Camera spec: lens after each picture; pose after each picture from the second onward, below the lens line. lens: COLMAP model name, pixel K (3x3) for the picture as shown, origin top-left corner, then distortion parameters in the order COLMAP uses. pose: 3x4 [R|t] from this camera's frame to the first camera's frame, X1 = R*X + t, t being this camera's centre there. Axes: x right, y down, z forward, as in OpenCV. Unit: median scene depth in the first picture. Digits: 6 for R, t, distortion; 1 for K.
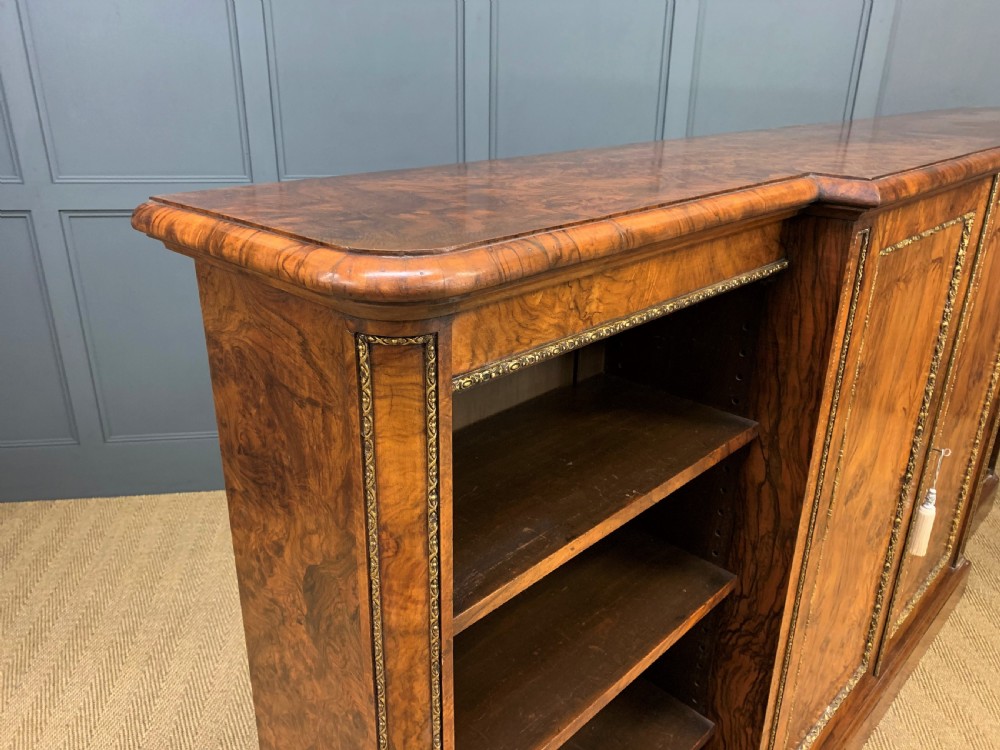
lens RADIAL K [[774.0, 0, 491.5], [0, 774.0, 371.3], [0, 0, 1]] dist [0.026418, -0.031932]
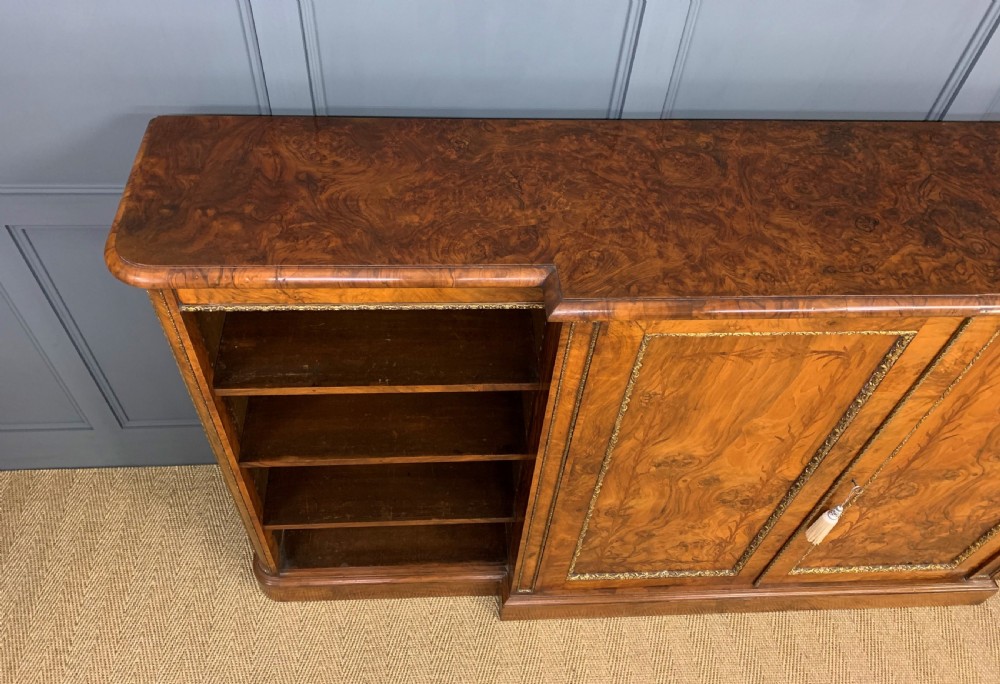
lens RADIAL K [[784.8, 0, 488.1], [0, 784.8, 317.4], [0, 0, 1]] dist [0.102081, -0.227523]
pose [[0.737095, 0.536455, -0.410983, 0.895232], [-0.290951, 0.800817, 0.523487, -0.816382], [0.609950, -0.266284, 0.746361, -0.031868]]
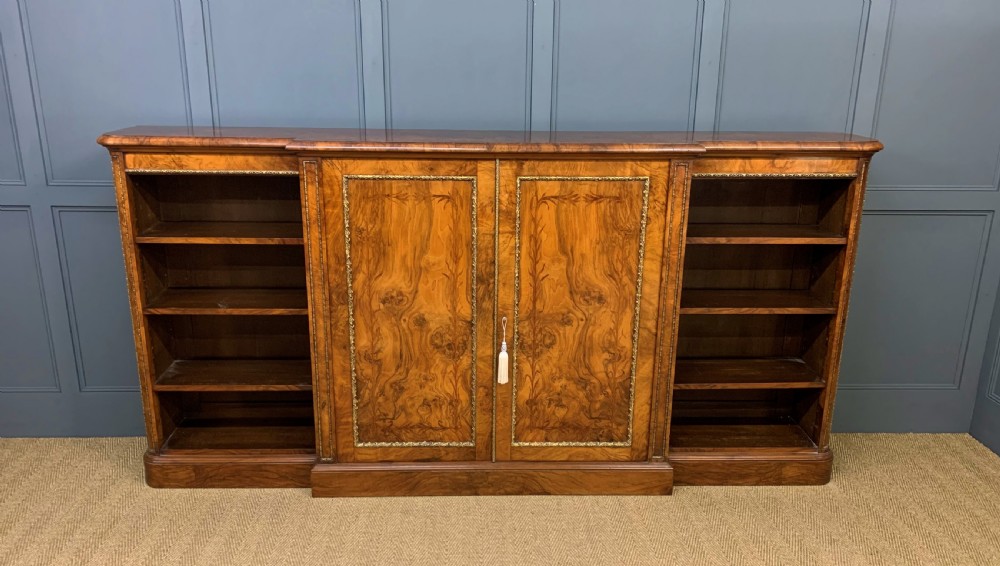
lens RADIAL K [[813.1, 0, 497.7], [0, 813.1, 311.2], [0, 0, 1]] dist [0.151461, -0.383701]
pose [[0.719750, 0.210127, -0.661670, 2.979650], [-0.261791, 0.964882, 0.021648, 0.086786], [0.642982, 0.157638, 0.749483, -0.628812]]
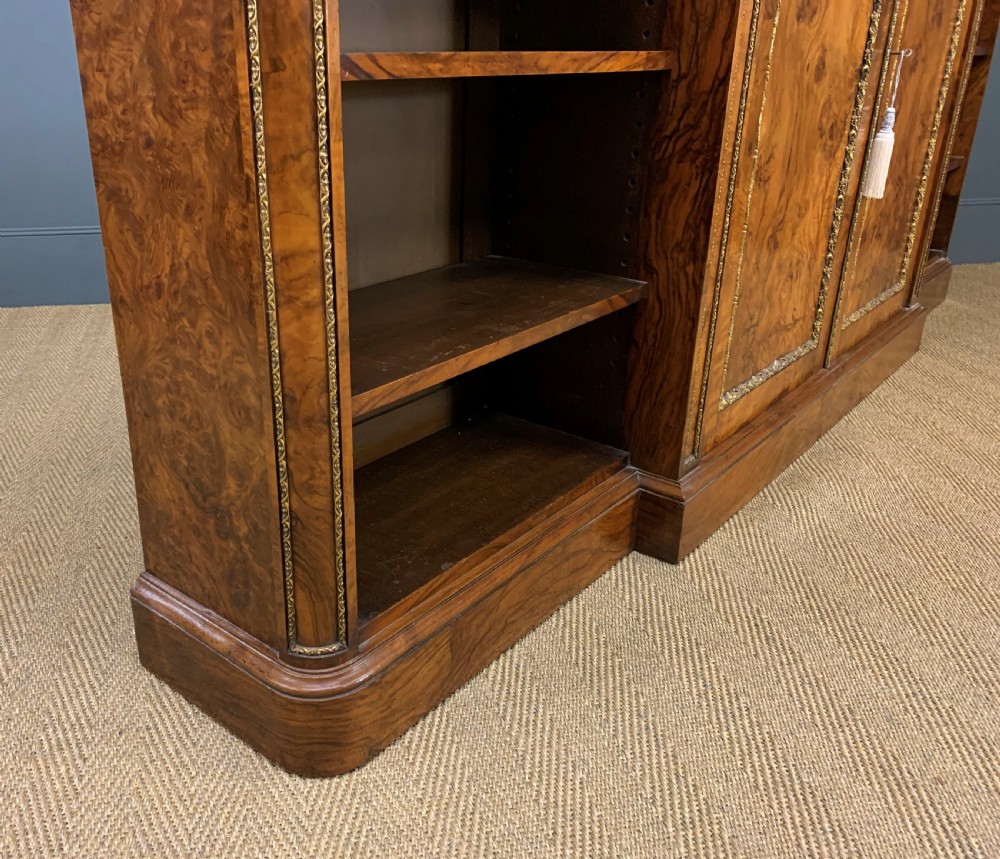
lens RADIAL K [[884.4, 0, 409.8], [0, 884.4, 427.7], [0, 0, 1]] dist [0.005946, -0.002293]
pose [[0.998507, -0.029924, 0.045707, -0.023482], [0.028780, 0.999261, 0.025474, 0.795142], [-0.046435, -0.024120, 0.998630, 0.080959]]
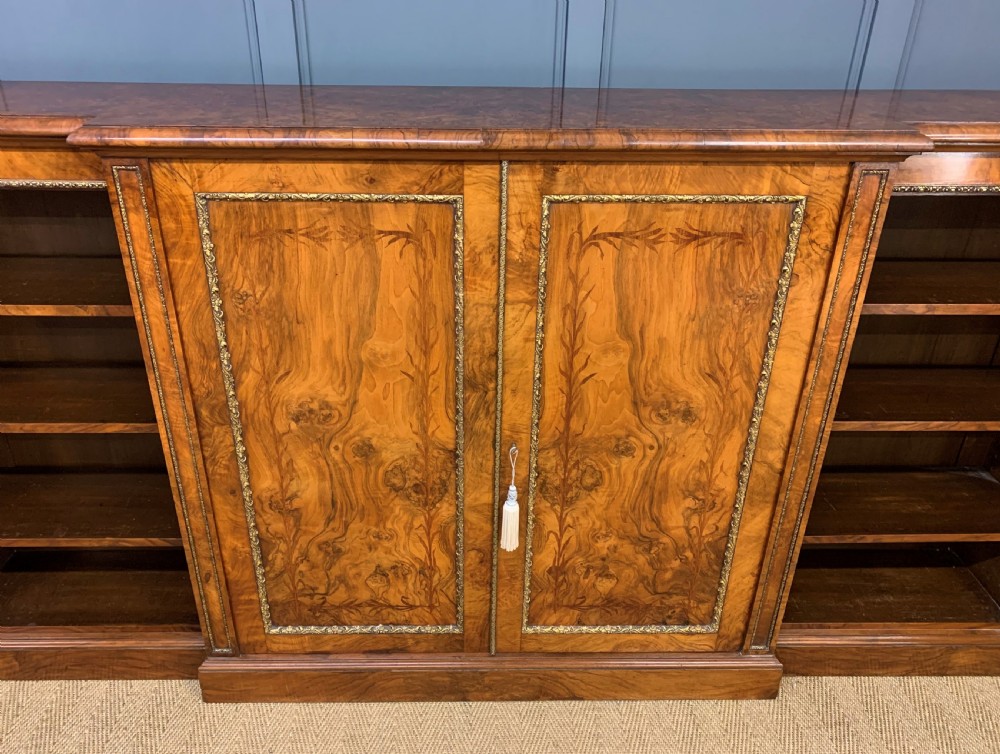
lens RADIAL K [[823.7, 0, 486.0], [0, 823.7, 407.1], [0, 0, 1]] dist [0.133165, -0.327584]
pose [[0.712324, 0.348973, -0.608943, 1.961060], [-0.265024, 0.937133, 0.227034, -0.288998], [0.649889, -0.000337, 0.760029, 0.330473]]
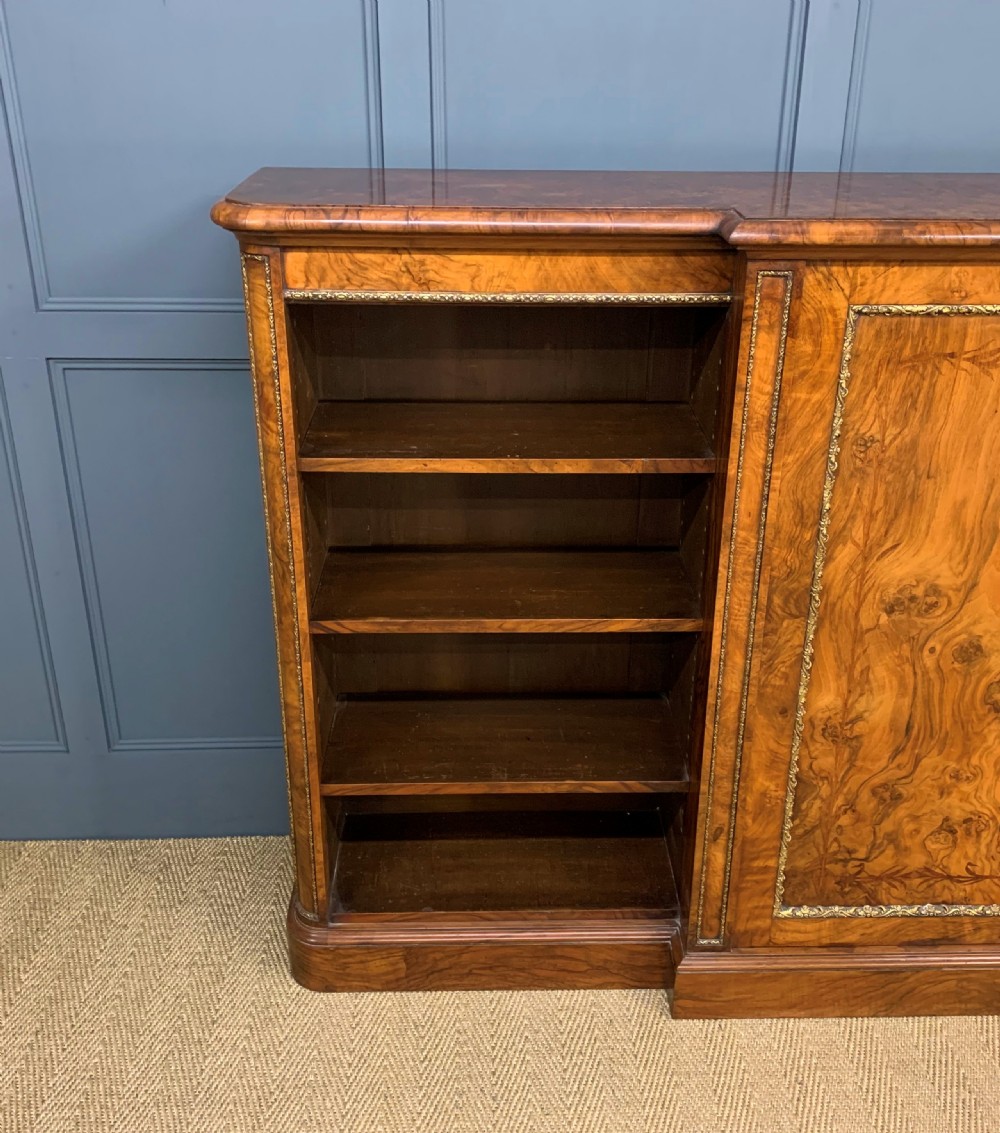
lens RADIAL K [[1187.6, 0, 528.6], [0, 1187.6, 561.9], [0, 0, 1]] dist [0.151525, -0.420640]
pose [[0.723721, 0.291464, -0.625521, 1.370363], [-0.260964, 0.954710, 0.142919, 0.042036], [0.638847, 0.059805, 0.767006, -0.399707]]
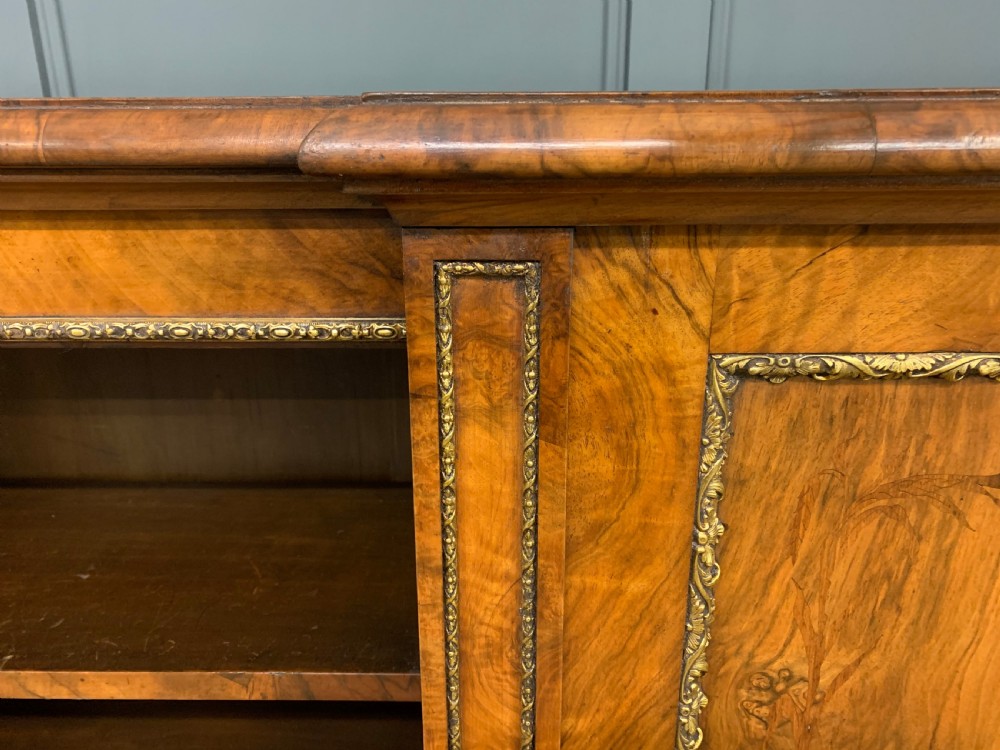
lens RADIAL K [[774.0, 0, 491.5], [0, 774.0, 371.3], [0, 0, 1]] dist [0.026418, -0.031932]
pose [[0.686206, 0.213130, -0.695483, 0.748396], [-0.256912, 0.965505, 0.042393, -0.153275], [0.680528, 0.149588, 0.717291, 0.777260]]
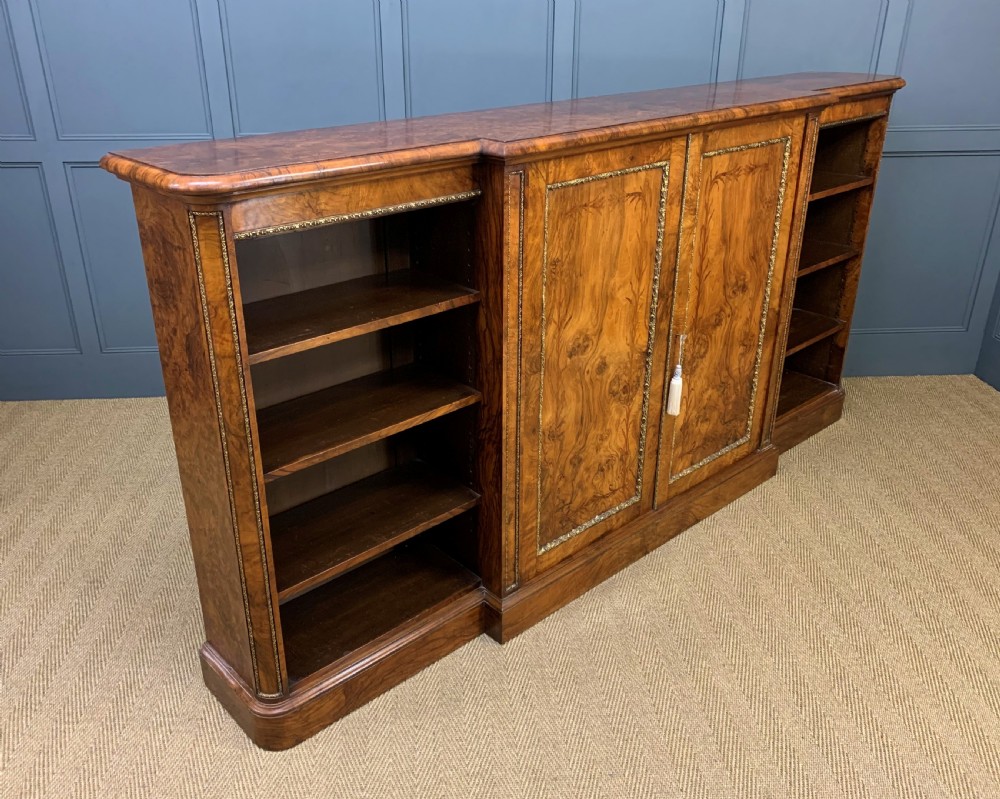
lens RADIAL K [[868.7, 0, 485.0], [0, 868.7, 397.8], [0, 0, 1]] dist [0.154975, -0.427936]
pose [[0.998011, 0.015901, -0.060996, 0.547872], [-0.012467, 0.998337, 0.056283, 0.217591], [0.061790, -0.055410, 0.996550, -1.001804]]
